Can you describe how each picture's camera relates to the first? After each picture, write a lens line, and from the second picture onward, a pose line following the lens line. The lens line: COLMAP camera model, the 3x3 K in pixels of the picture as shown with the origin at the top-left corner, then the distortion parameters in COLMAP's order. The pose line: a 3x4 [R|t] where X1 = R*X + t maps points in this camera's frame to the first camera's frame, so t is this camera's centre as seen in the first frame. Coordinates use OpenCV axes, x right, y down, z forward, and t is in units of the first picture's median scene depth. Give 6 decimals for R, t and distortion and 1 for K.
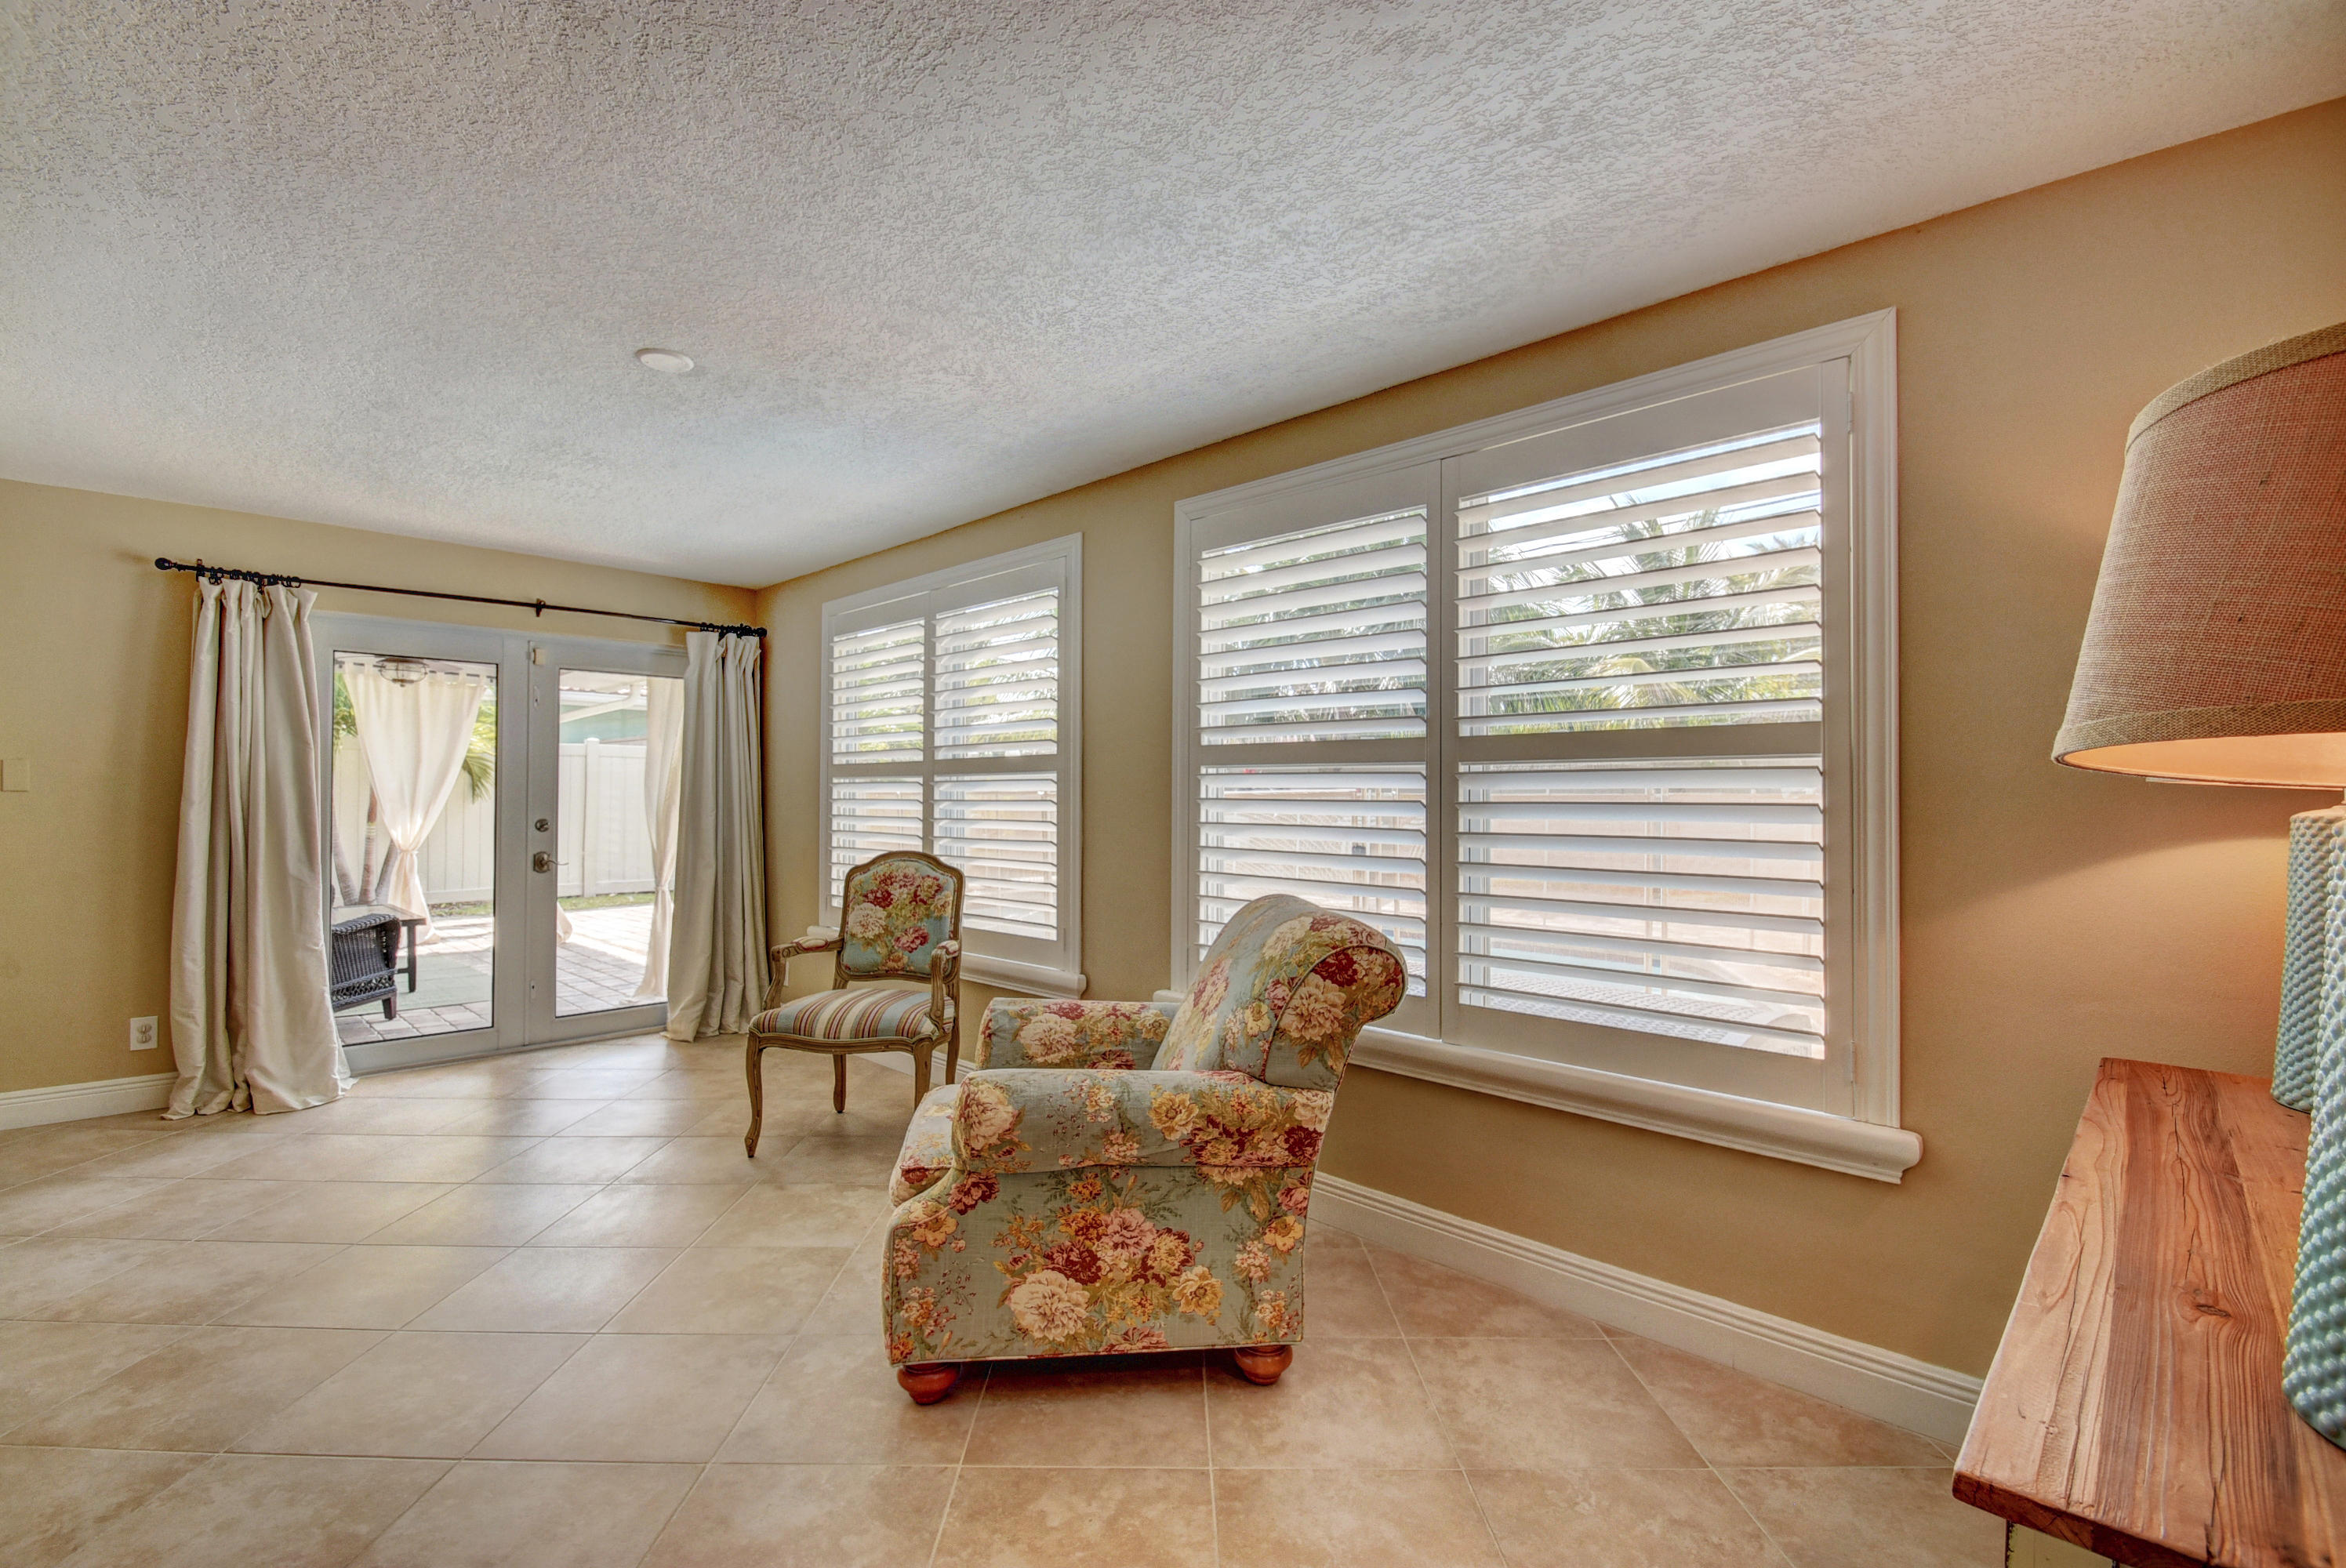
lens RADIAL K [[1032.4, 0, 1162.7], [0, 1032.4, 780.2], [0, 0, 1]] dist [0.007302, -0.012525]
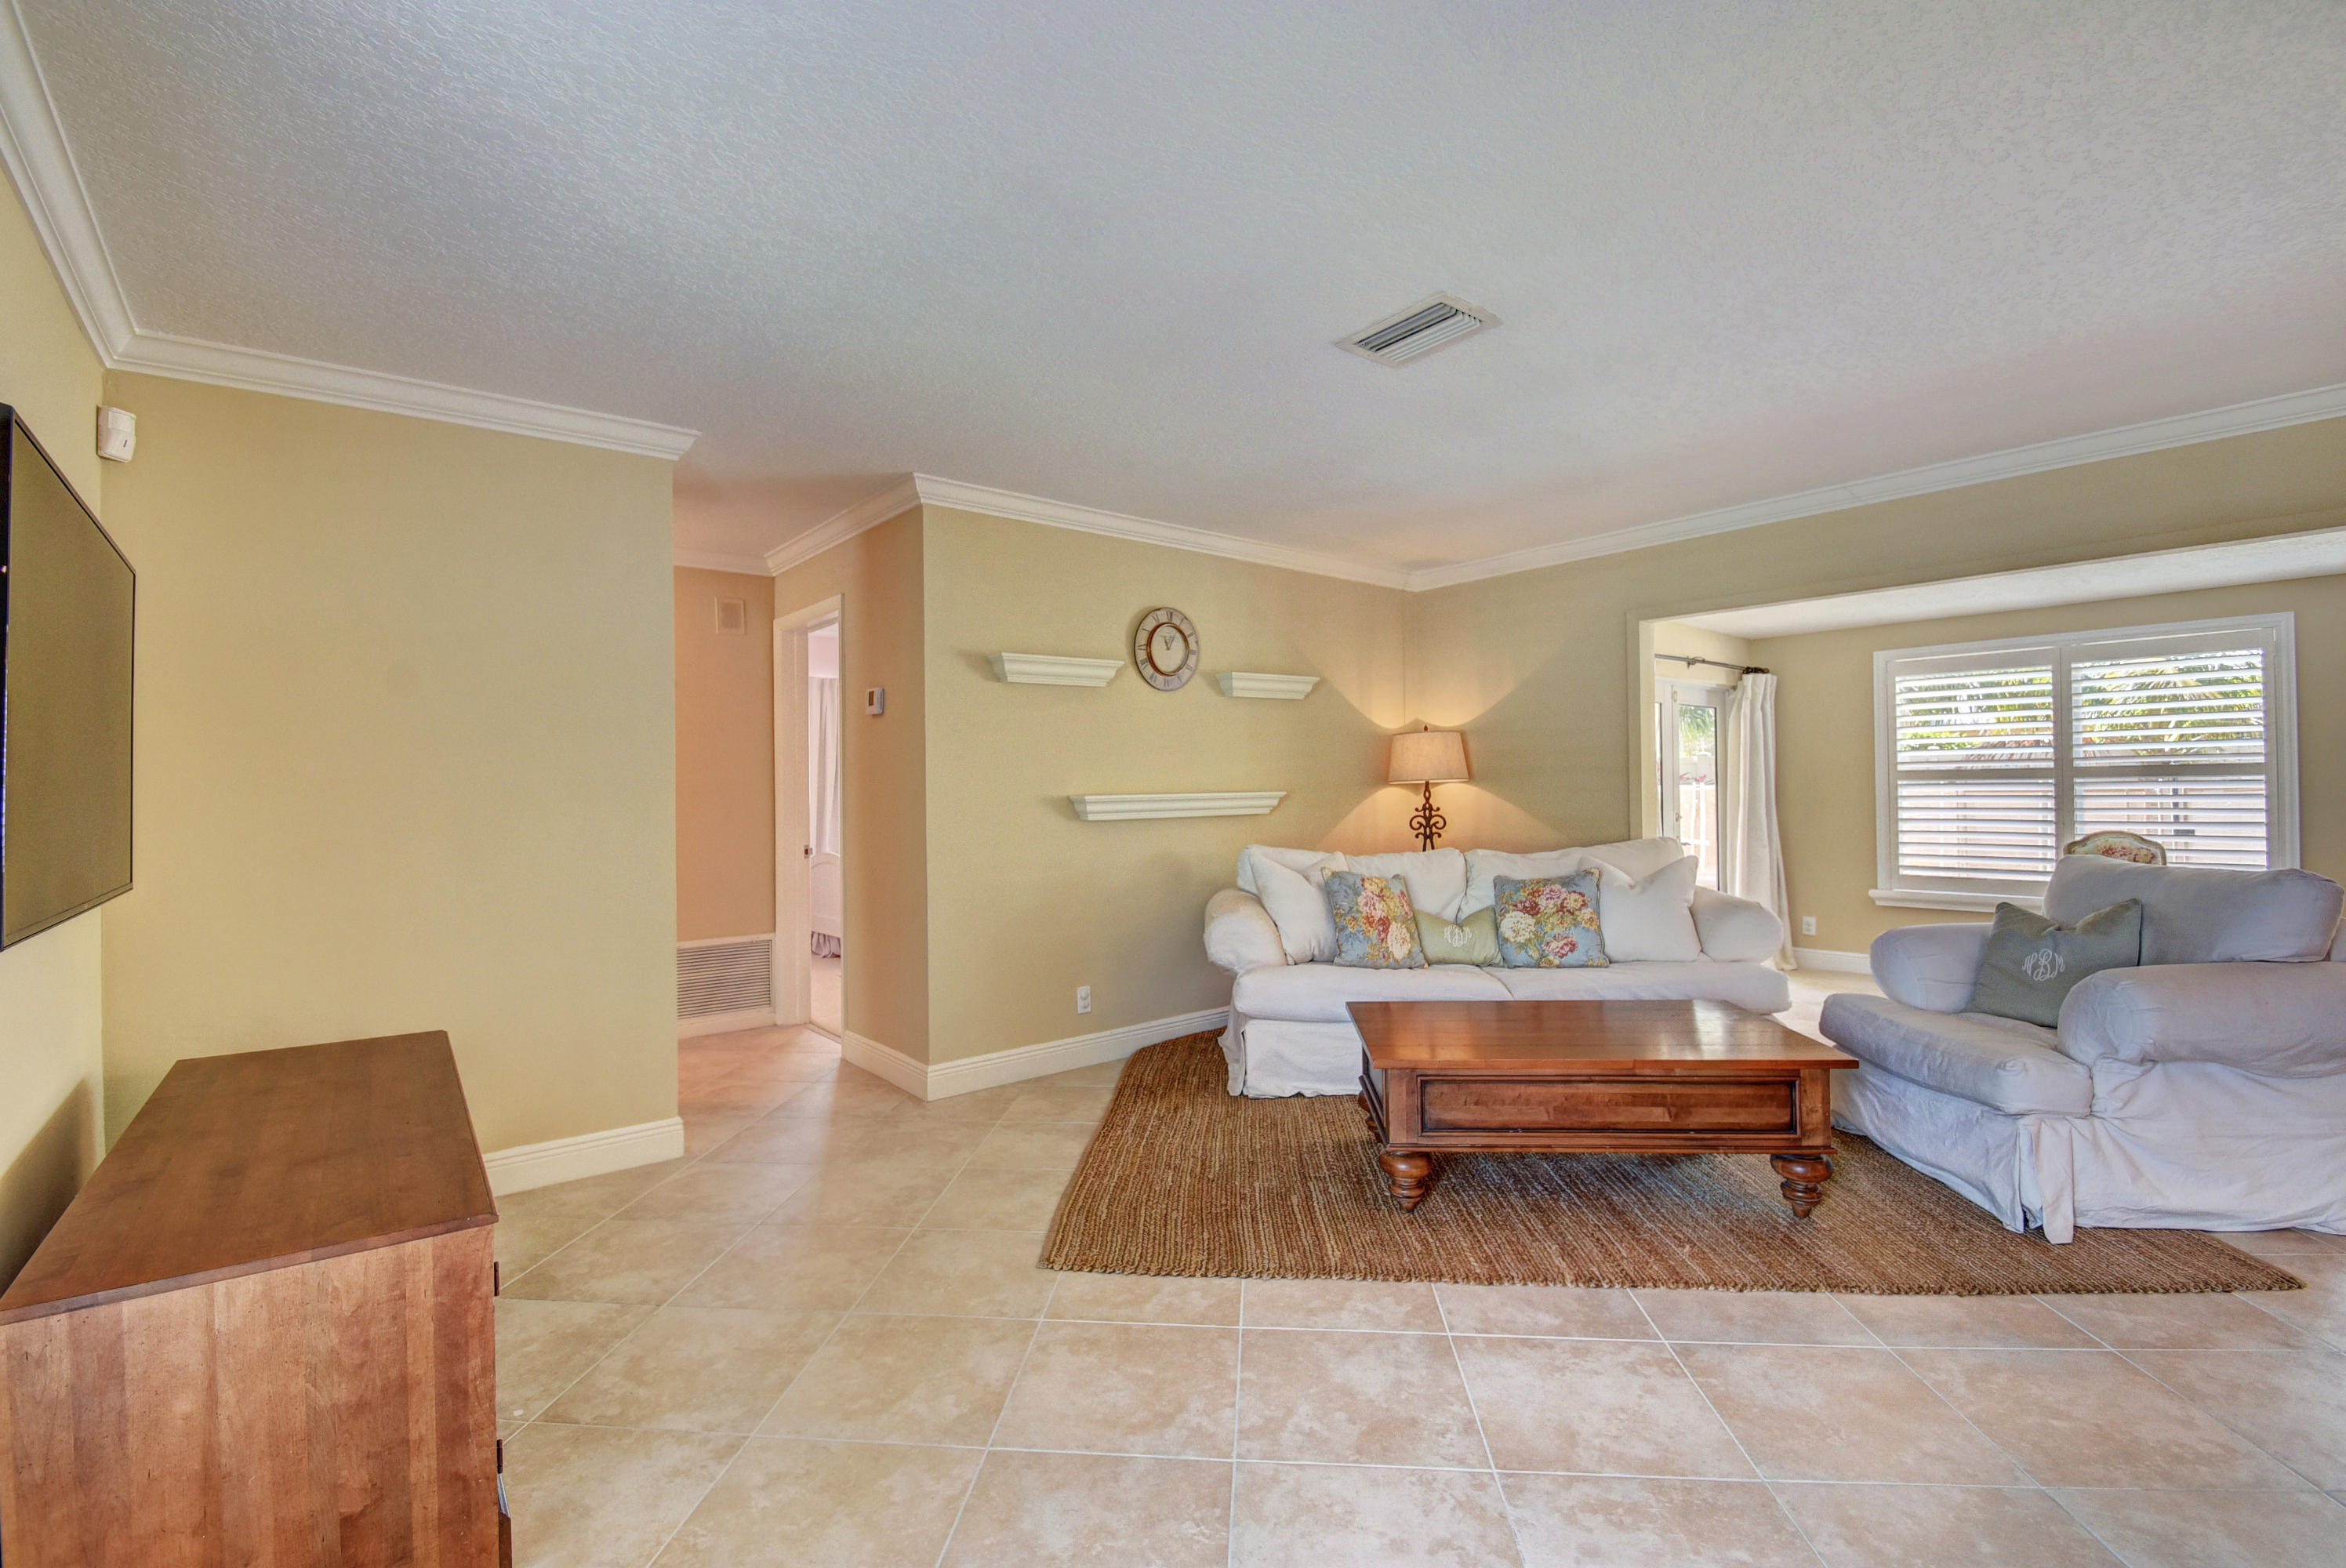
lens RADIAL K [[1032.4, 0, 1152.6], [0, 1032.4, 764.8], [0, 0, 1]] dist [0.007302, -0.012525]
pose [[0.993408, -0.019868, -0.112897, -1.384811], [0.018191, 0.999709, -0.015860, -0.044244], [0.113180, 0.013701, 0.993480, -1.400489]]
